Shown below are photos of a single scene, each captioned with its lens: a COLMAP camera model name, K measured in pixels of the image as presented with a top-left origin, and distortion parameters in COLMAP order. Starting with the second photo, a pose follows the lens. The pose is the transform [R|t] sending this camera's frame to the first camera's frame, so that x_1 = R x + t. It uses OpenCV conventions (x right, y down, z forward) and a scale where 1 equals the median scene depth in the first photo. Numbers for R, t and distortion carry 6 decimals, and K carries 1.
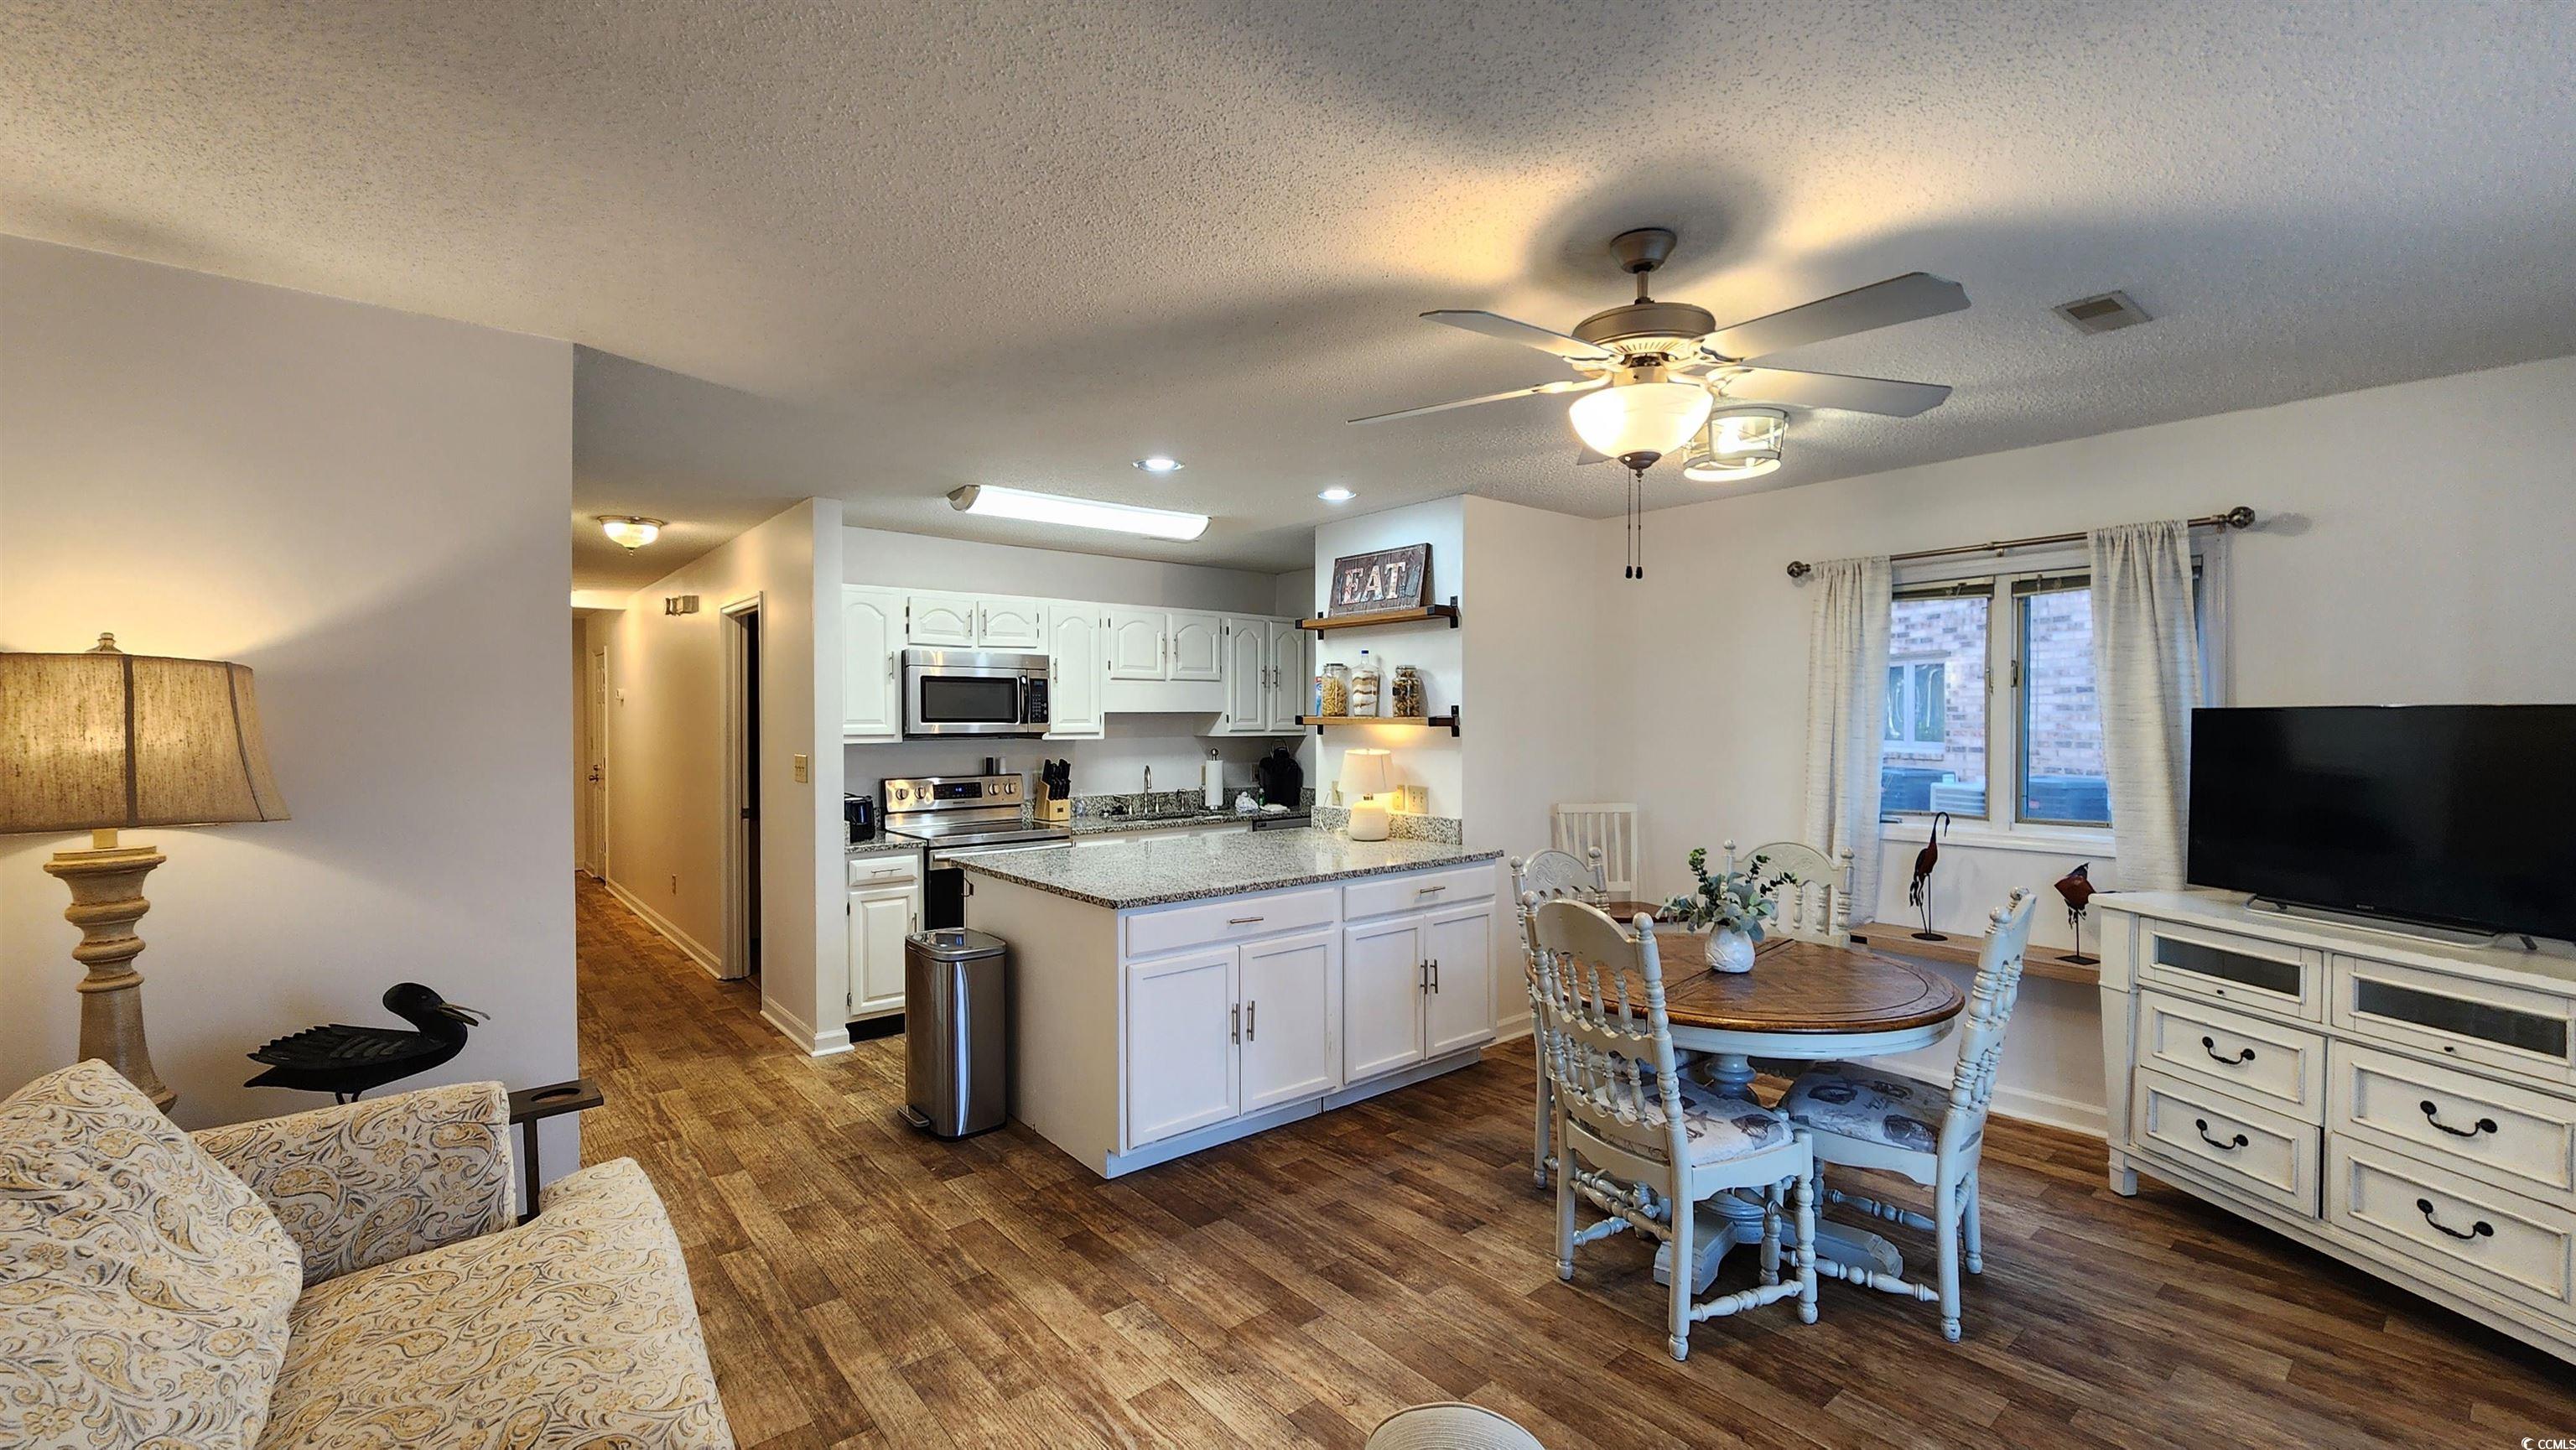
lens RADIAL K [[1066.3, 0, 1285.5], [0, 1066.3, 731.8], [0, 0, 1]] dist [-0.002852, 0.000956]
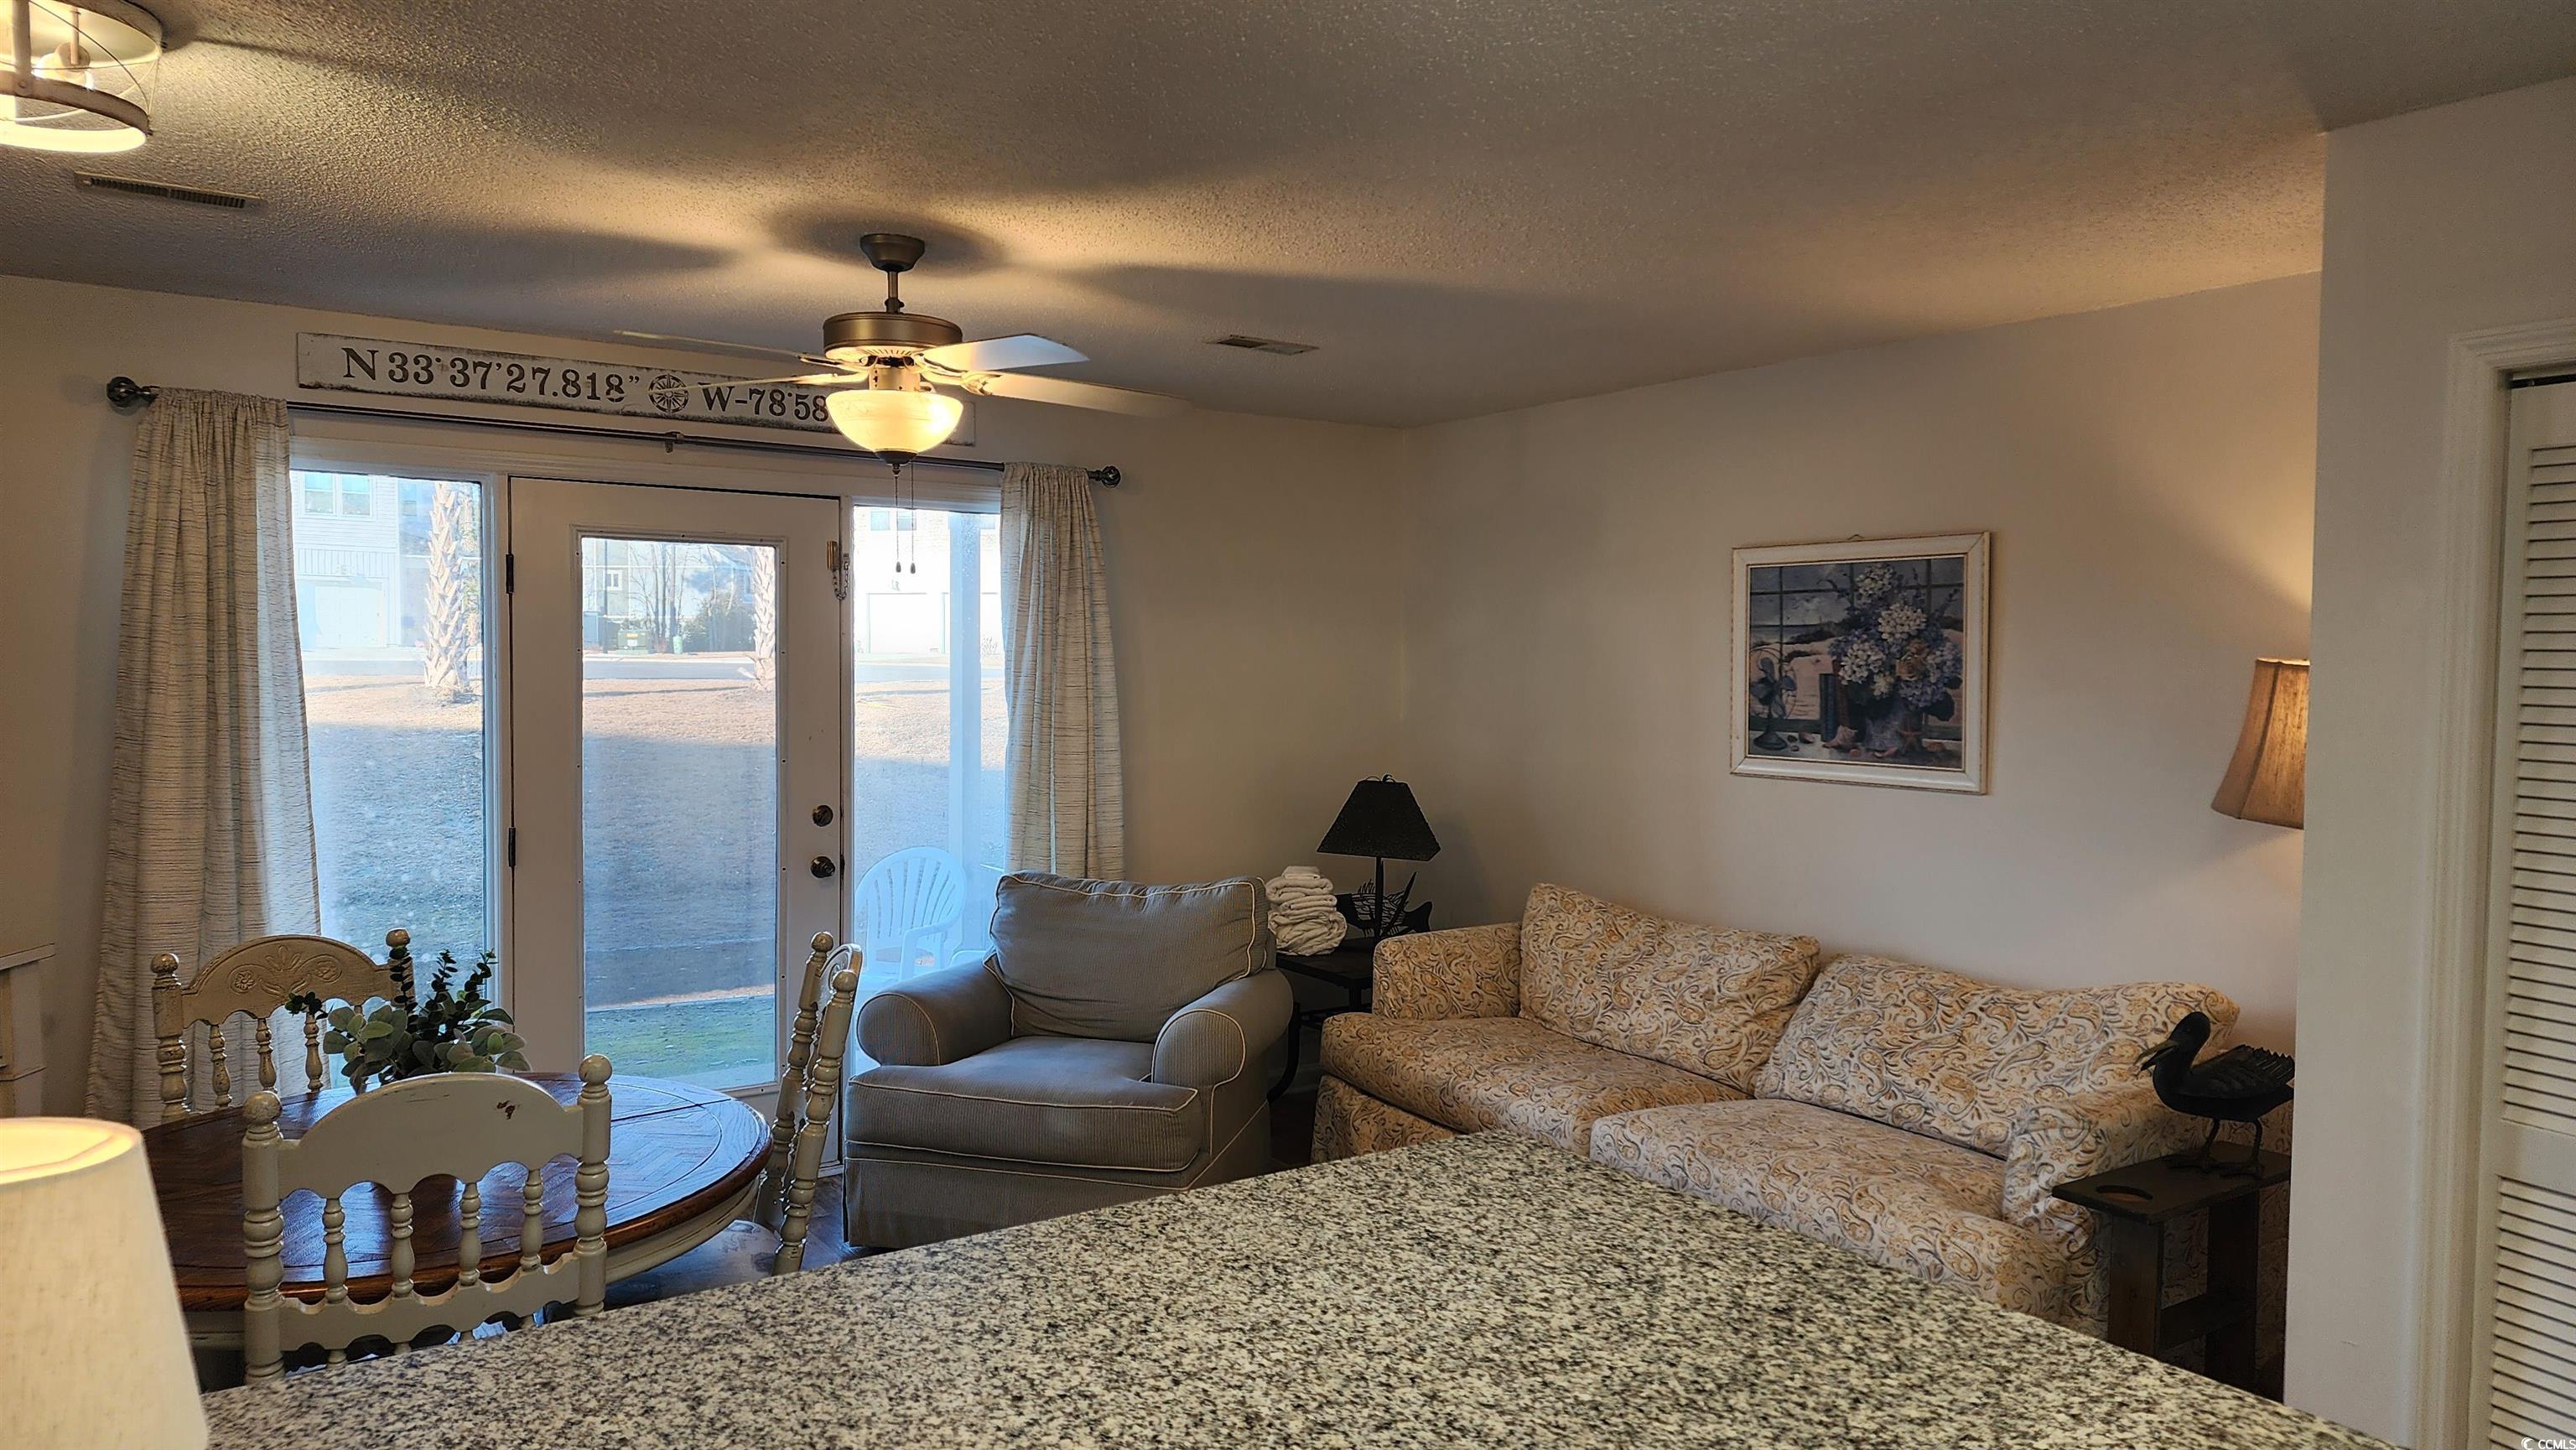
lens RADIAL K [[1710.0, 0, 1288.0], [0, 1710.0, 725.0], [0, 0, 1]] dist [0.100593, -0.104439]
pose [[-0.995484, -0.007994, 0.094590, -0.108943], [-0.002609, 0.998376, 0.056912, -0.050419], [-0.094891, 0.056408, -0.993888, 1.418844]]
